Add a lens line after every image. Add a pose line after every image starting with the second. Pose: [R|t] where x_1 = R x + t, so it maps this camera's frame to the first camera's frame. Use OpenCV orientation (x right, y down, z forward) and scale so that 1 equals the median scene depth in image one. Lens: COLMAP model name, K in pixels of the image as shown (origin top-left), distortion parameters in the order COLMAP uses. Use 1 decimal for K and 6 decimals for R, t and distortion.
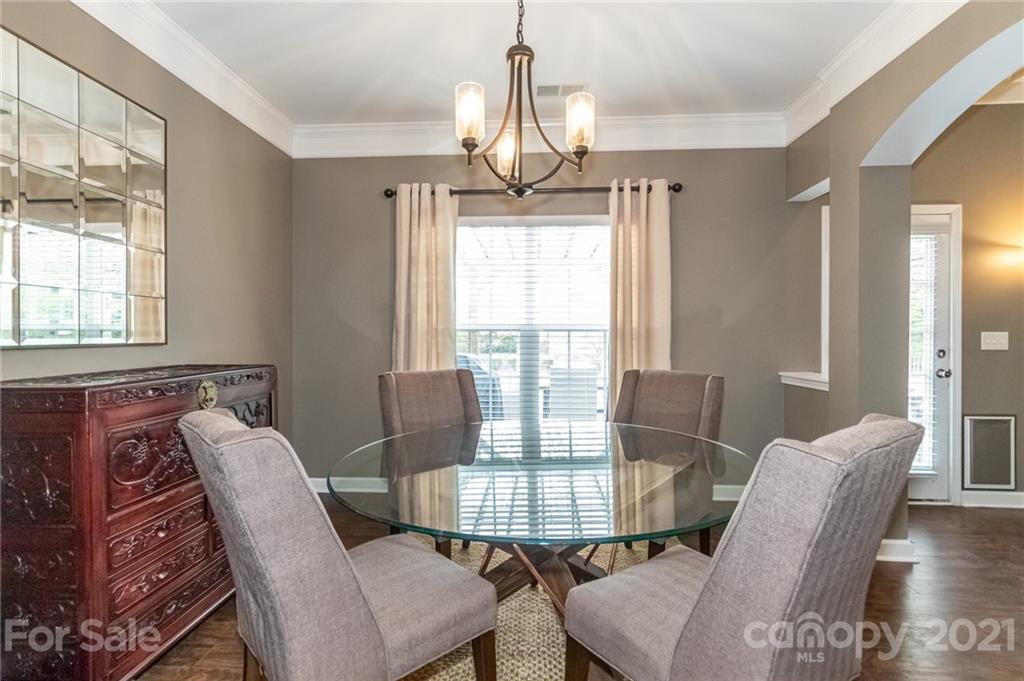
lens RADIAL K [[481.1, 0, 508.9], [0, 481.1, 335.5], [0, 0, 1]] dist [0.002604, -0.000353]
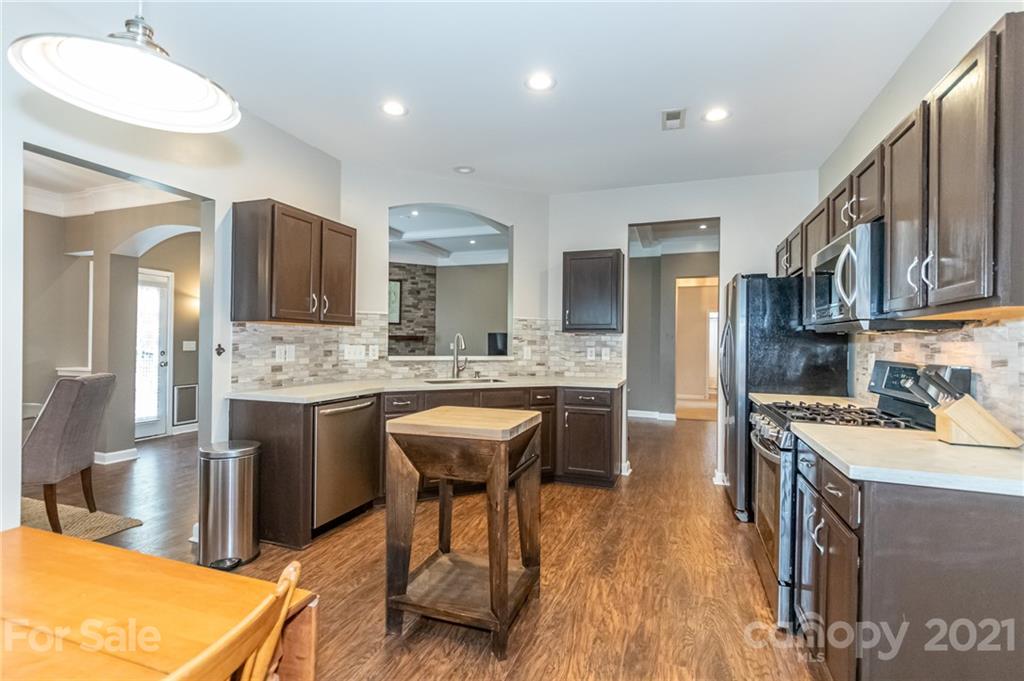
lens RADIAL K [[479.2, 0, 512.0], [0, 479.2, 340.5], [0, 0, 1]] dist [0.000292, -0.000662]
pose [[0.280779, 0.003631, 0.959766, -0.463977], [-0.007245, 0.999972, -0.001664, -0.016615], [-0.959745, -0.006486, 0.280797, -0.767116]]
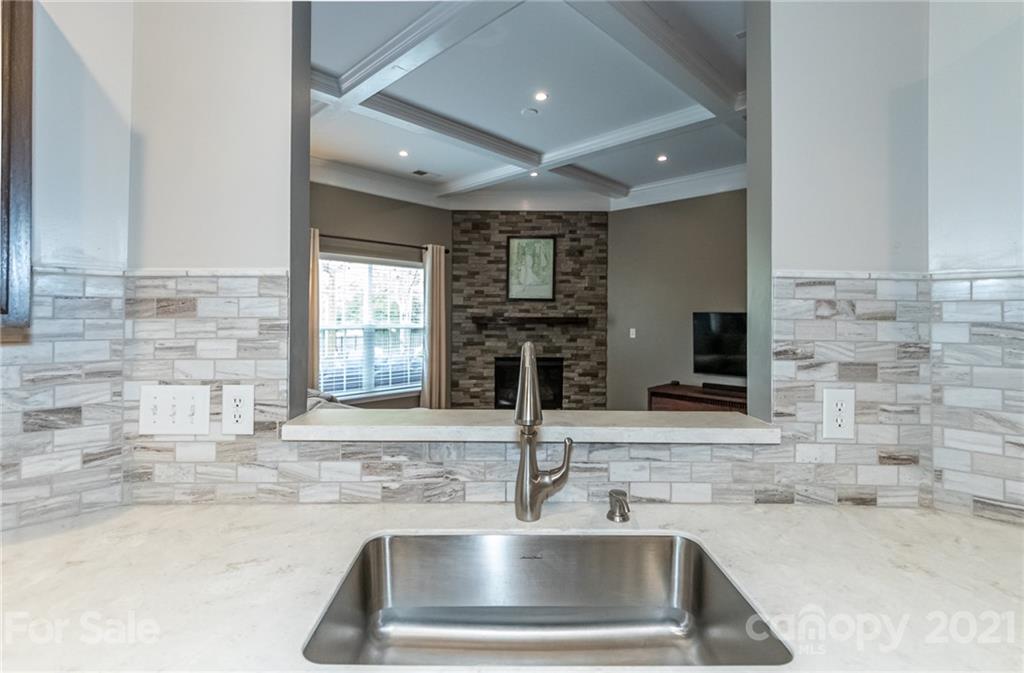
lens RADIAL K [[475.3, 0, 499.4], [0, 475.3, 313.8], [0, 0, 1]] dist [0.000469, -0.000276]
pose [[0.669434, 0.001386, 0.742870, 0.480035], [-0.000245, 0.999999, -0.001645, -0.055588], [-0.742871, 0.000920, 0.669434, -0.462526]]
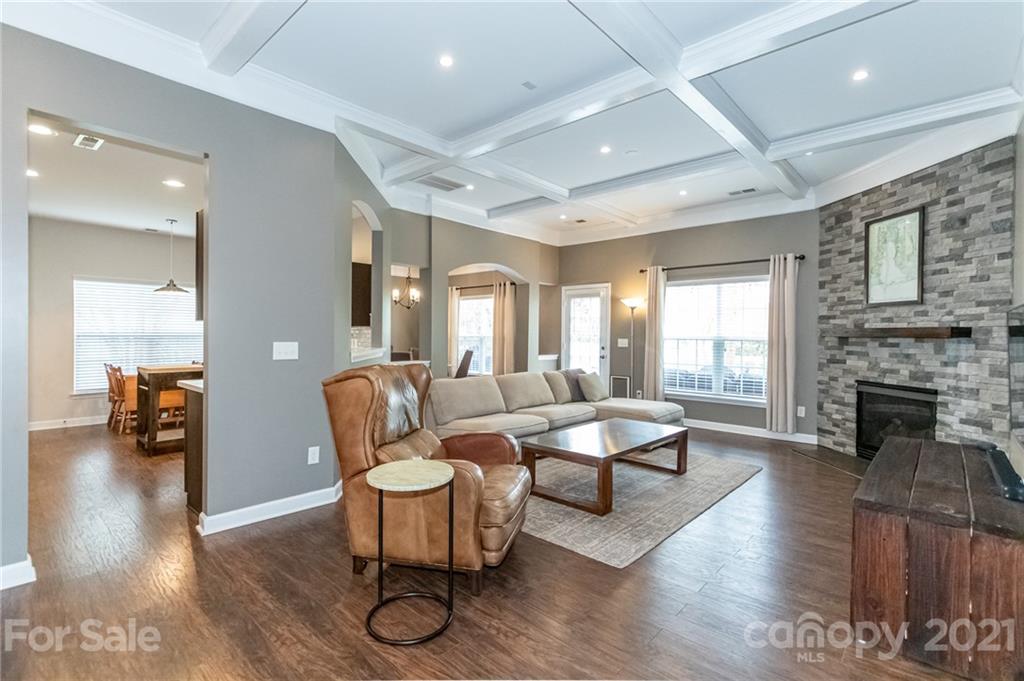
lens RADIAL K [[472.9, 0, 503.1], [0, 472.9, 337.5], [0, 0, 1]] dist [0.000639, 0.000341]
pose [[0.771106, 0.005017, -0.636686, 1.971836], [-0.004730, 0.999986, 0.002151, -0.016655], [0.636689, 0.001353, 0.771120, -1.036112]]
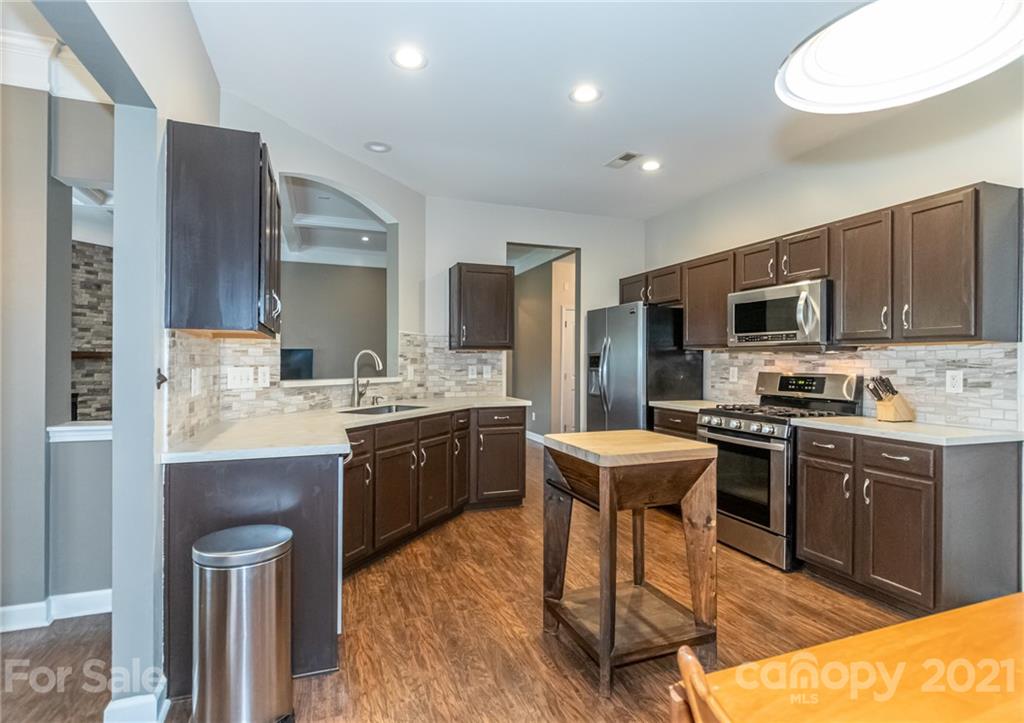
lens RADIAL K [[506.8, 0, 510.7], [0, 506.8, 361.7], [0, 0, 1]] dist [0.005011, 0.000076]
pose [[-0.399768, -0.005063, 0.916602, -0.392712], [-0.001675, 0.999987, 0.004793, -0.017886], [-0.916615, 0.000381, -0.399771, -0.126530]]
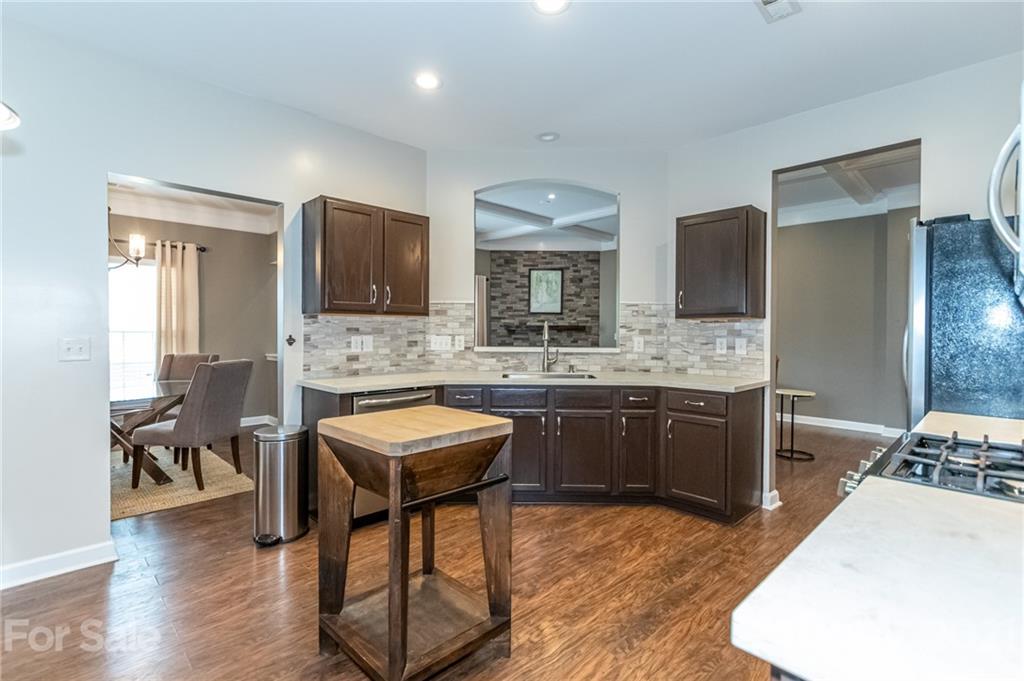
lens RADIAL K [[481.1, 0, 508.9], [0, 481.1, 335.5], [0, 0, 1]] dist [0.002604, -0.000353]
pose [[0.675302, -0.007095, 0.737507, -0.184873], [-0.000556, 0.999949, 0.010129, -0.016525], [-0.737541, -0.007250, 0.675263, -0.979236]]
